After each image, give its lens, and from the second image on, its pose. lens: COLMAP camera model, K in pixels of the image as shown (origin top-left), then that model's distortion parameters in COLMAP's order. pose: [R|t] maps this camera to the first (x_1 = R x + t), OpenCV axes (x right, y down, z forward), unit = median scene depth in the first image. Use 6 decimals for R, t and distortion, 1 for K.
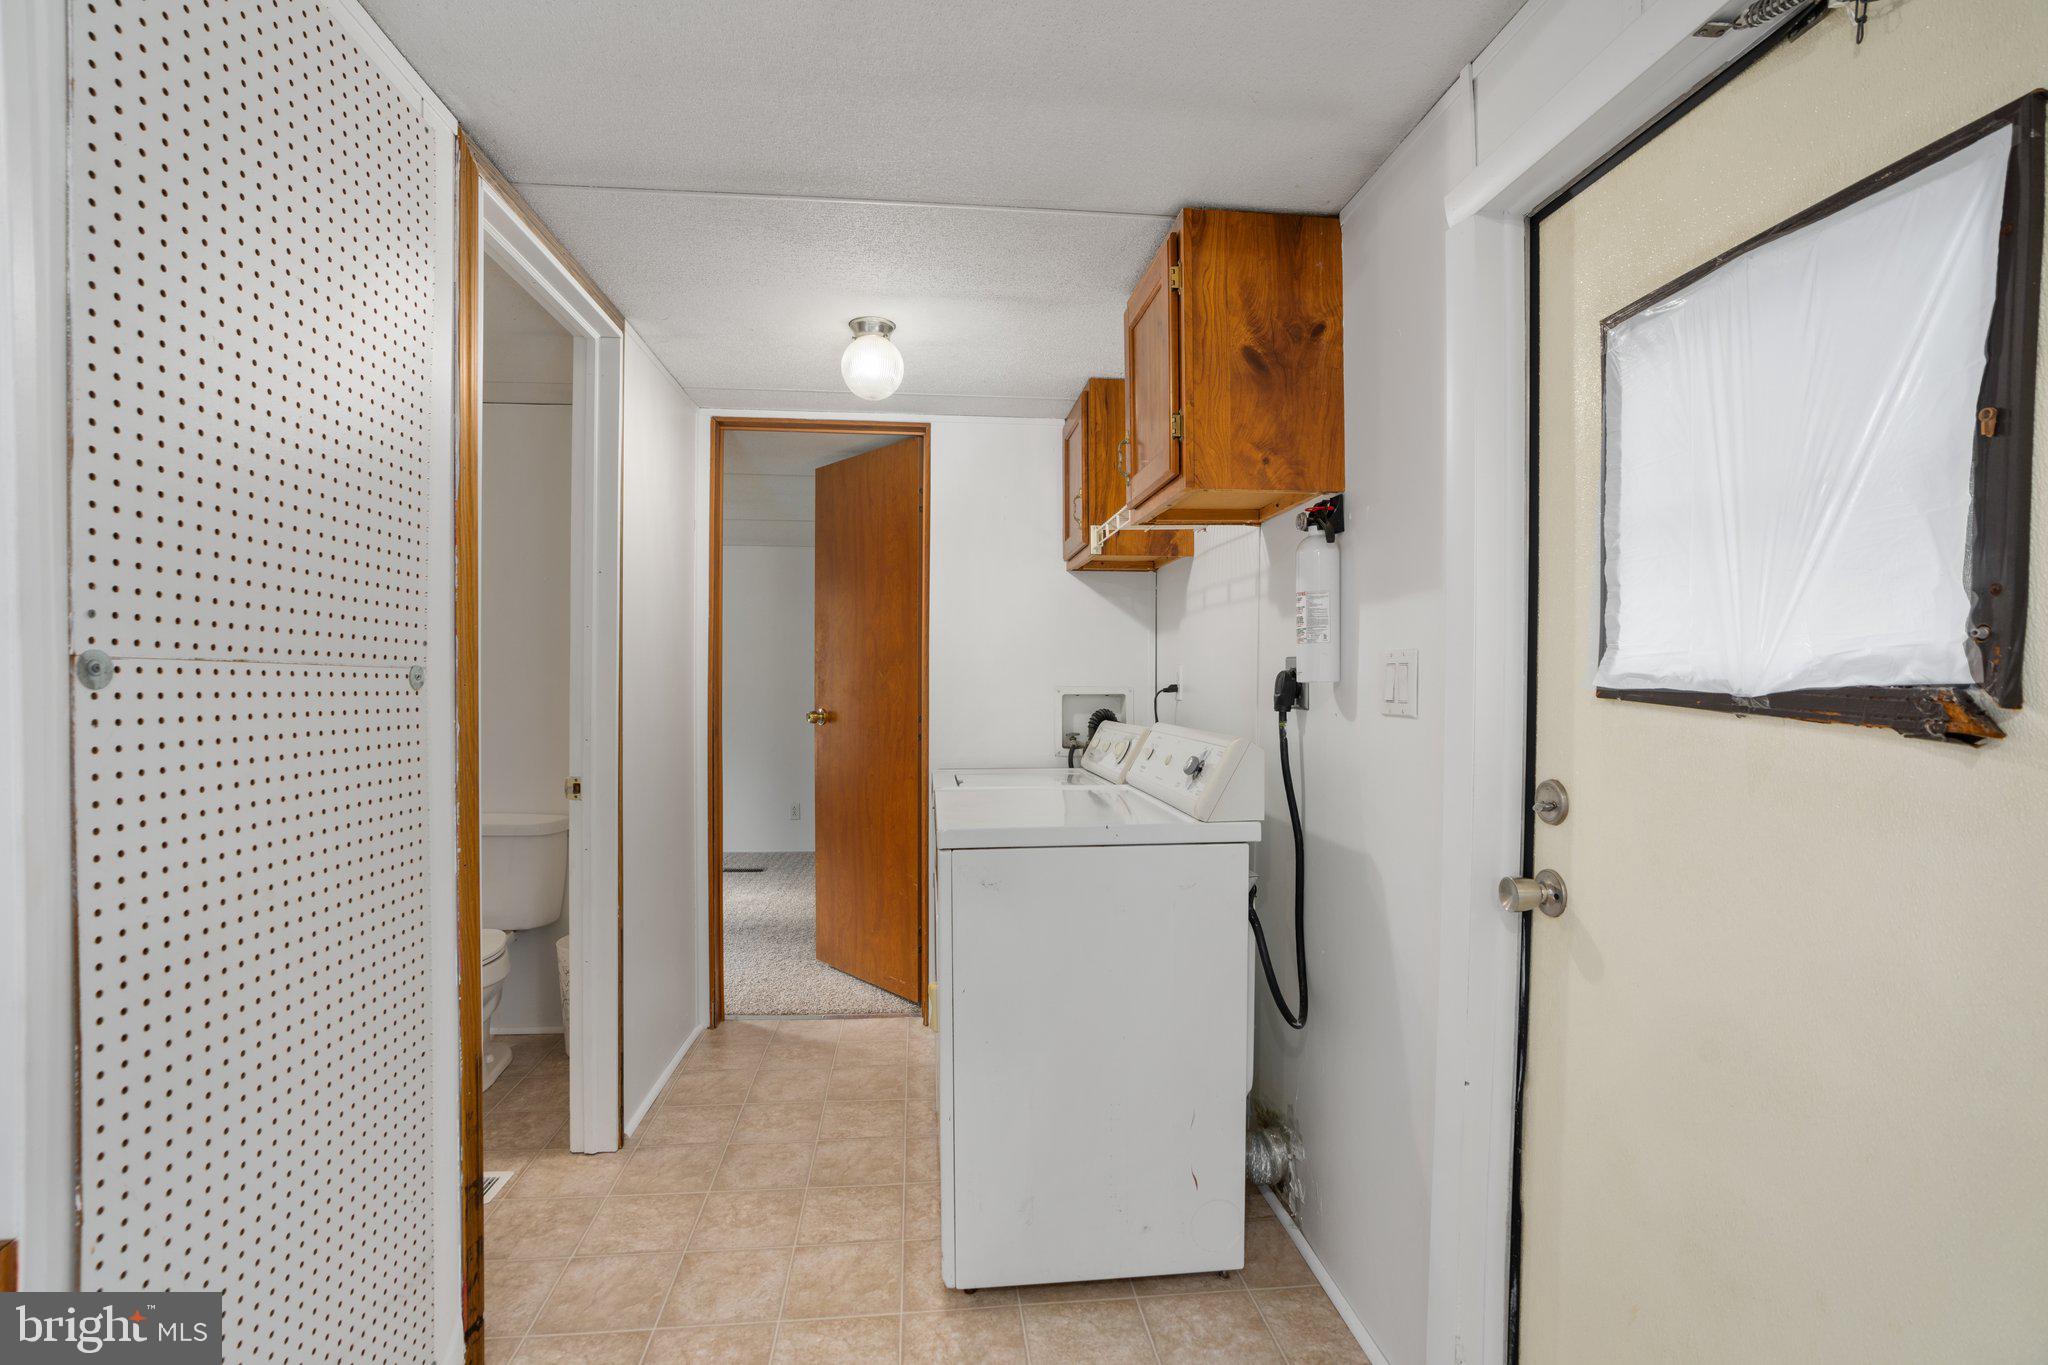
lens RADIAL K [[948.7, 0, 1024.0], [0, 948.7, 682.5], [0, 0, 1]] dist [0.000028, 0.000328]
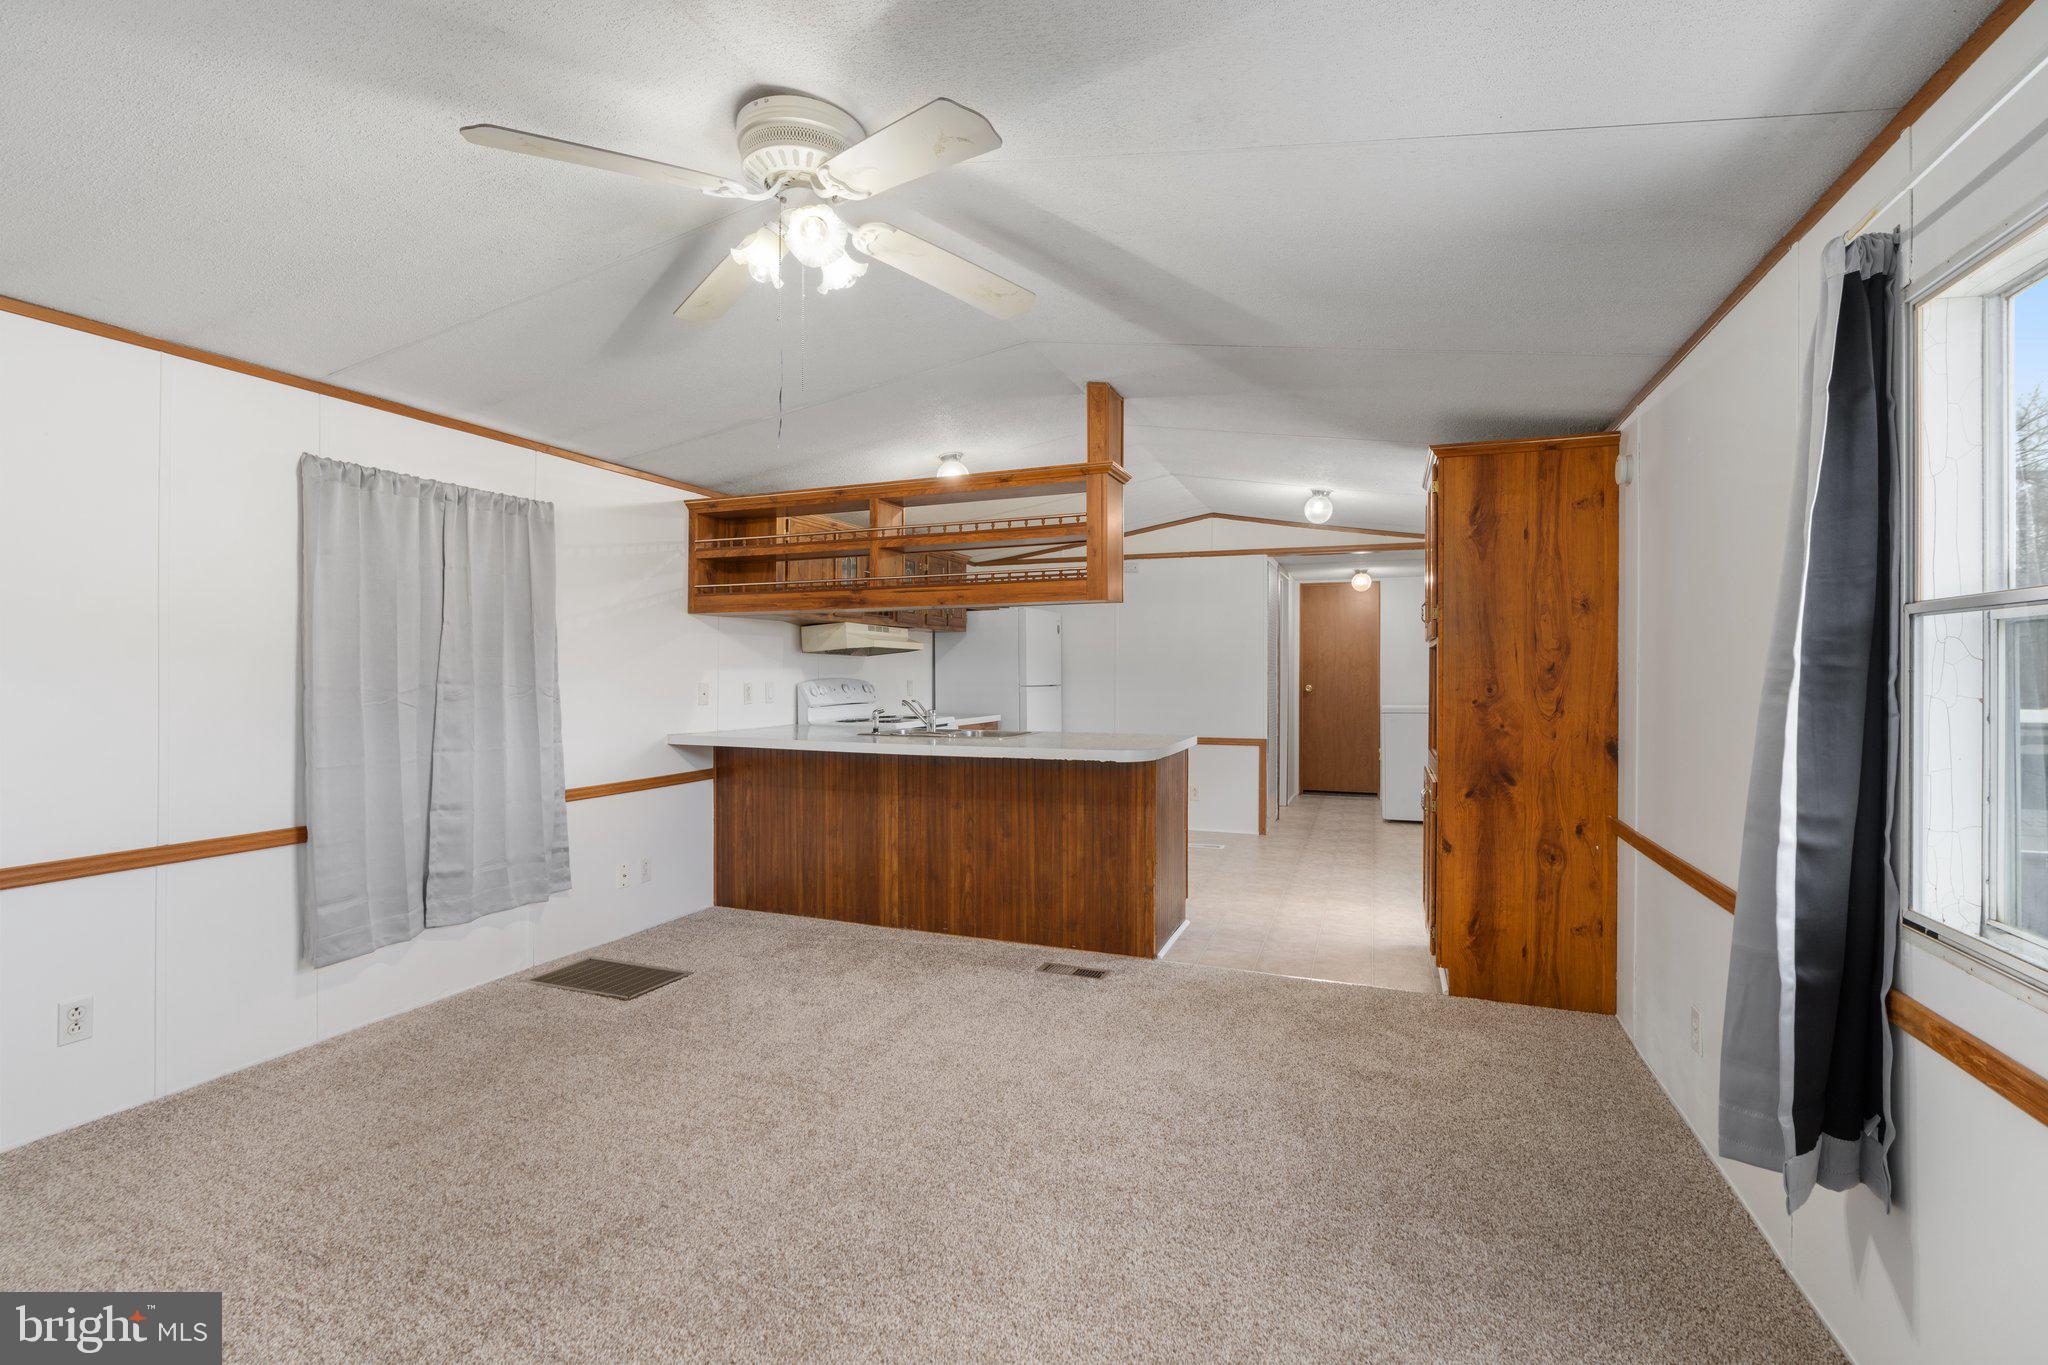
lens RADIAL K [[927.2, 0, 1005.5], [0, 927.2, 671.9], [0, 0, 1]] dist [-0.000219, 0.000176]
pose [[0.882288, -0.004215, -0.470691, 0.371707], [0.003353, 0.999991, -0.002670, -0.002409], [0.470698, 0.000777, 0.882294, -3.366595]]
